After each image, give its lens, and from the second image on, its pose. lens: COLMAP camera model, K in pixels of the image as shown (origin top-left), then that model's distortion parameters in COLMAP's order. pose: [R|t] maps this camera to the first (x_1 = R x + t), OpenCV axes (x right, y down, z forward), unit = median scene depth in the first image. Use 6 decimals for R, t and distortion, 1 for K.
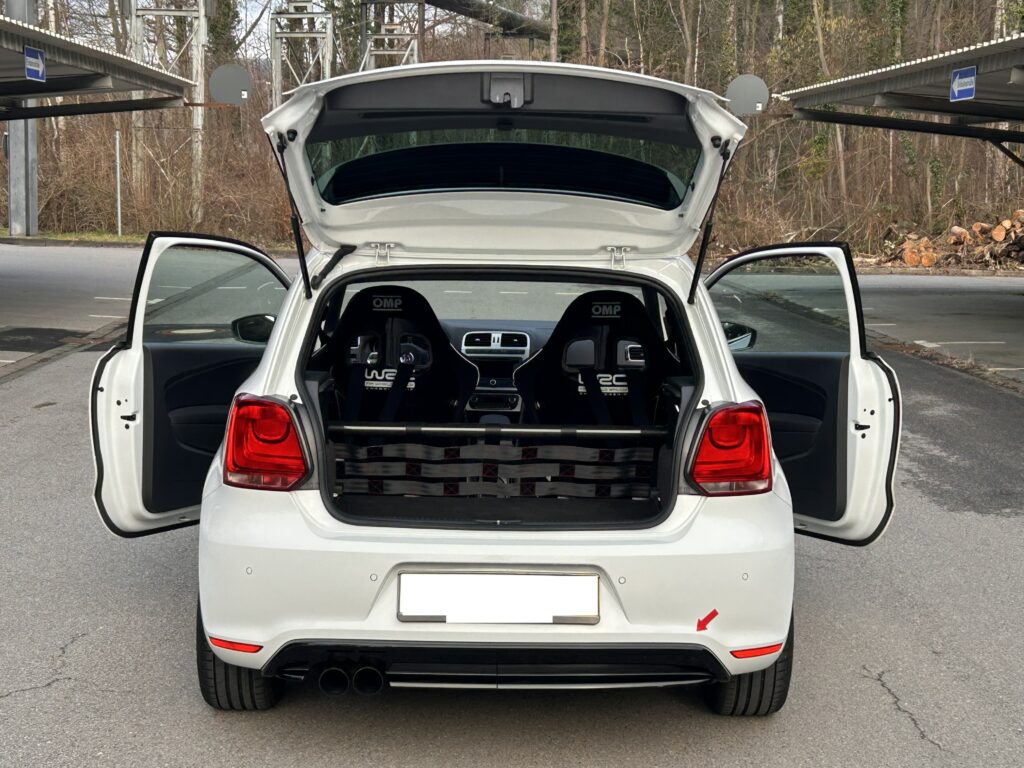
lens RADIAL K [[1804.2, 0, 511.9], [0, 1804.2, 384.4], [0, 0, 1]] dist [0.236157, 0.000000]
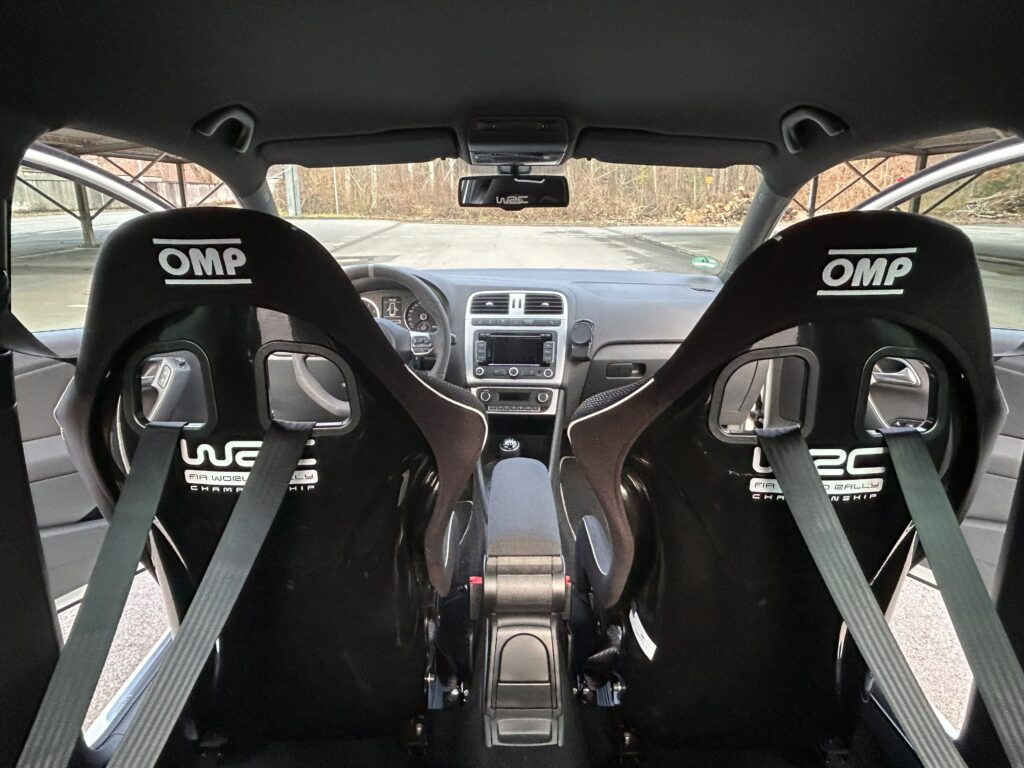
lens RADIAL K [[659.2, 0, 511.4], [0, 659.2, 384.7], [0, 0, 1]] dist [-0.006363, -0.000558]
pose [[0.999860, -0.016208, -0.004058, -0.010276], [0.016659, 0.985611, 0.168206, -0.036313], [0.001273, -0.168250, 0.985743, 0.753847]]
